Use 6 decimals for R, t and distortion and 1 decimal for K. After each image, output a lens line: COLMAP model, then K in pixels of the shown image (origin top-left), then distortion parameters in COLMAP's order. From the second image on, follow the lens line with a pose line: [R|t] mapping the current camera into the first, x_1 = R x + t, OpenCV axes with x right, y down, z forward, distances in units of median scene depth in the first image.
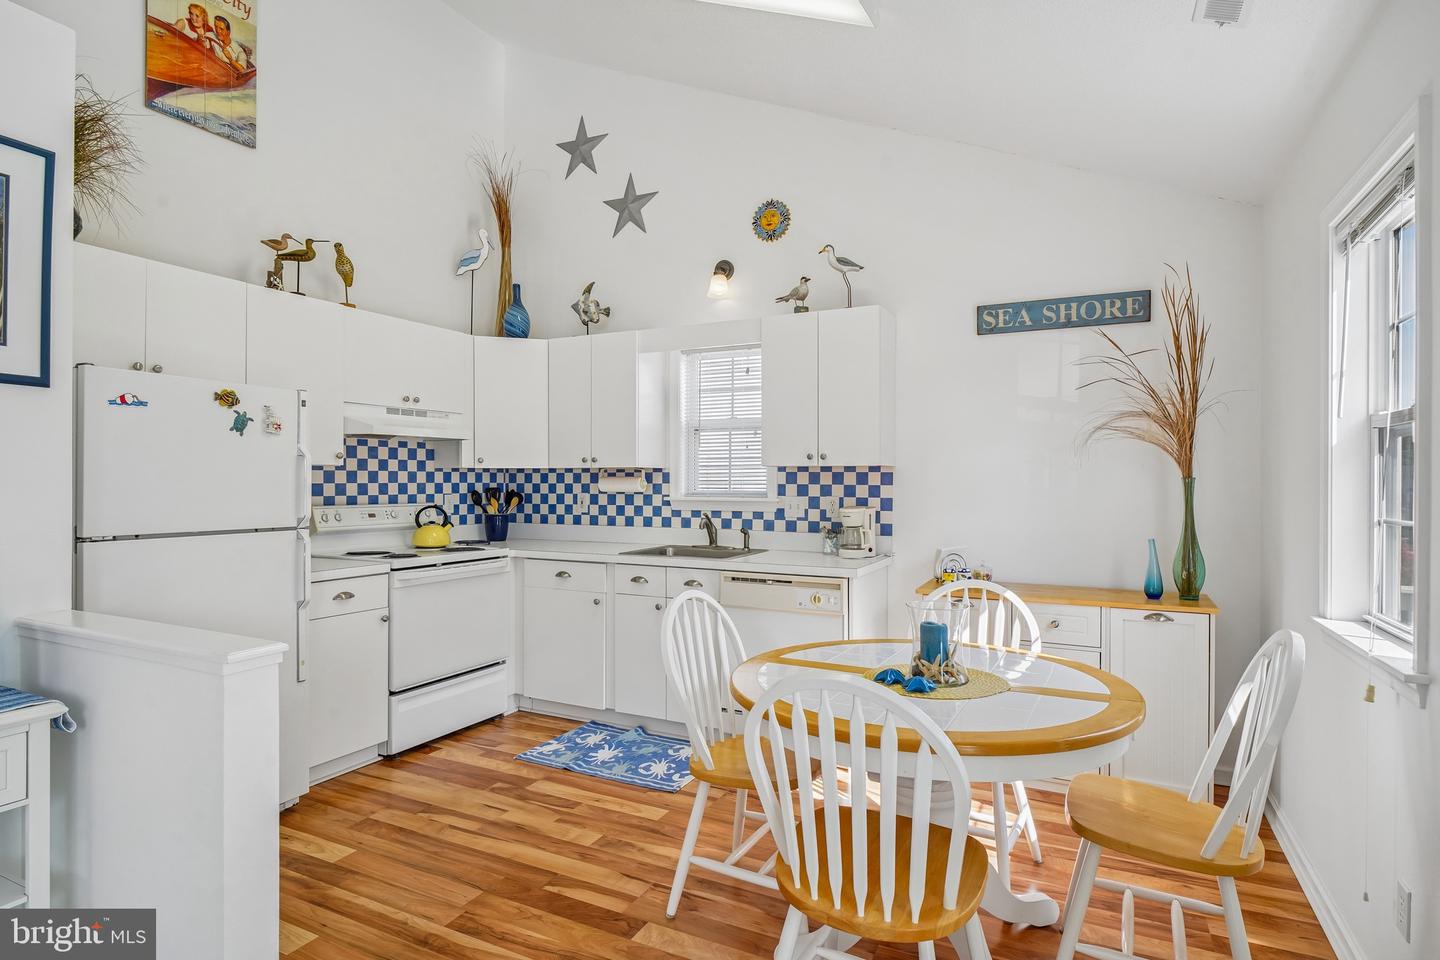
lens RADIAL K [[755.8, 0, 709.1], [0, 755.8, 480.8], [0, 0, 1]] dist [-0.002115, -0.001762]
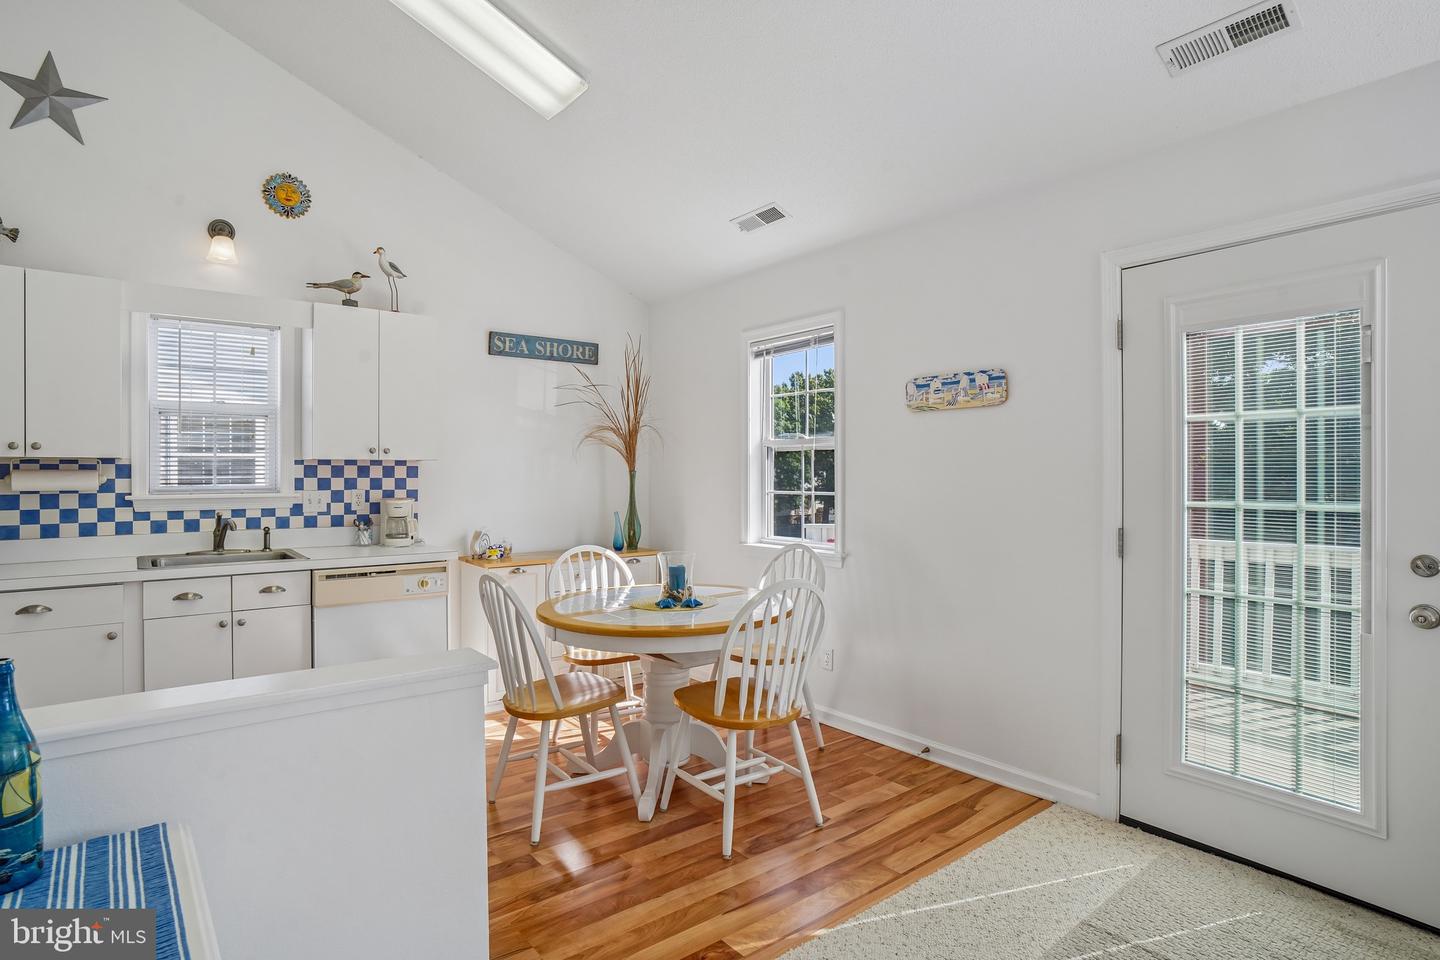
lens RADIAL K [[759.9, 0, 717.7], [0, 759.9, 473.4], [0, 0, 1]] dist [-0.058513, 0.031967]
pose [[0.418532, -0.004277, 0.908192, -0.559118], [0.003617, 0.999989, 0.003043, -0.002274], [-0.908195, 0.002011, 0.418543, 0.139405]]
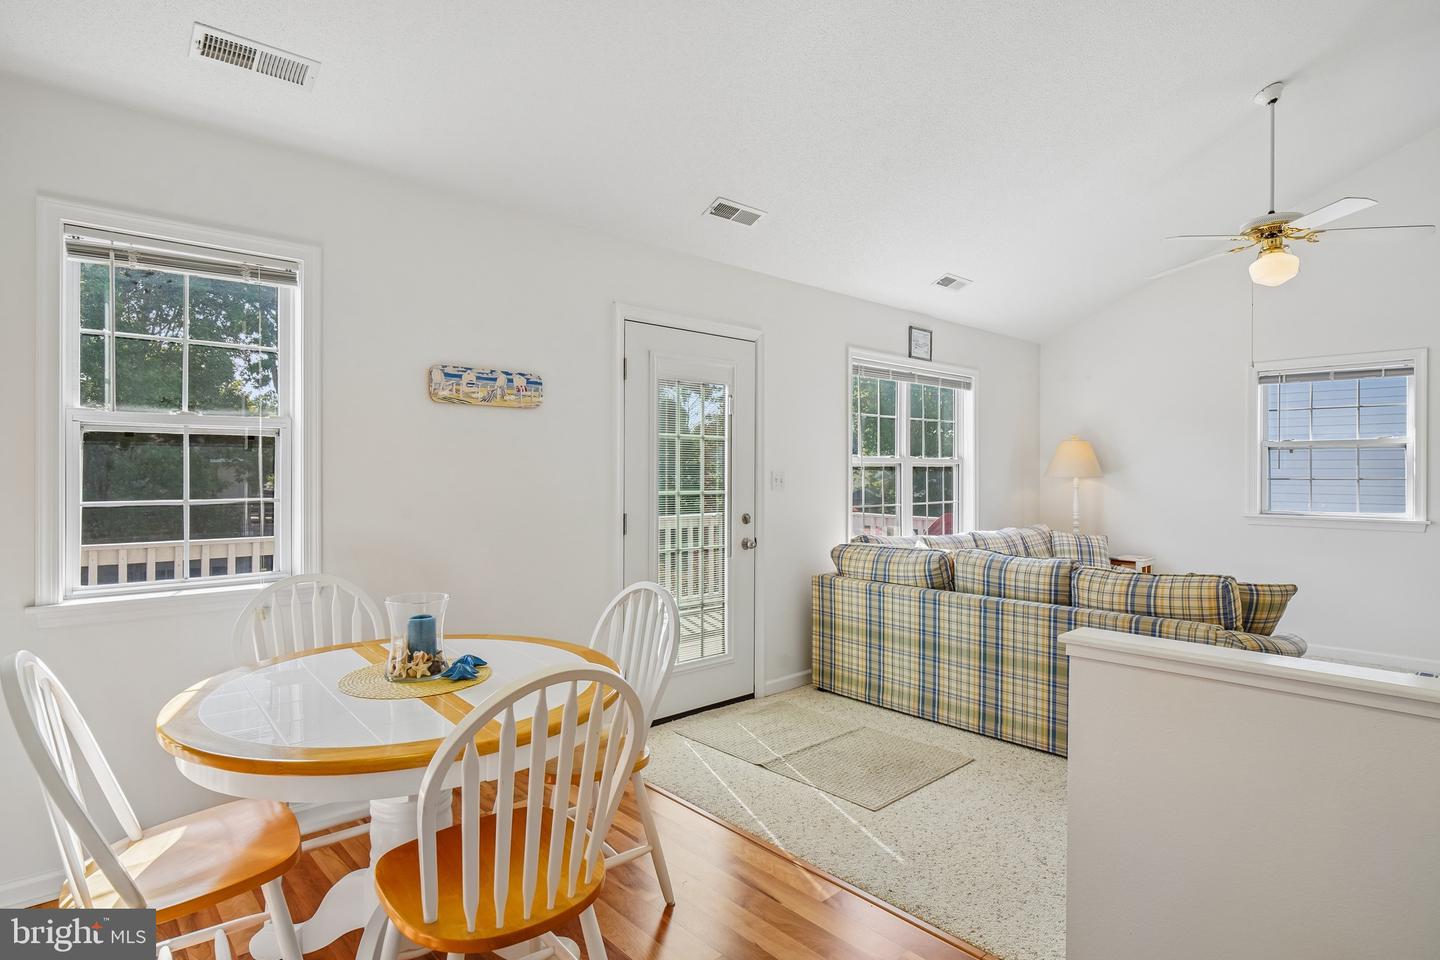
lens RADIAL K [[722.3, 0, 672.8], [0, 722.3, 478.3], [0, 0, 1]] dist [-0.026588, -0.000177]
pose [[-0.922915, -0.008261, 0.384914, -0.172628], [-0.005388, 0.999949, 0.008540, 0.000598], [-0.384965, 0.005807, -0.922913, 0.898336]]
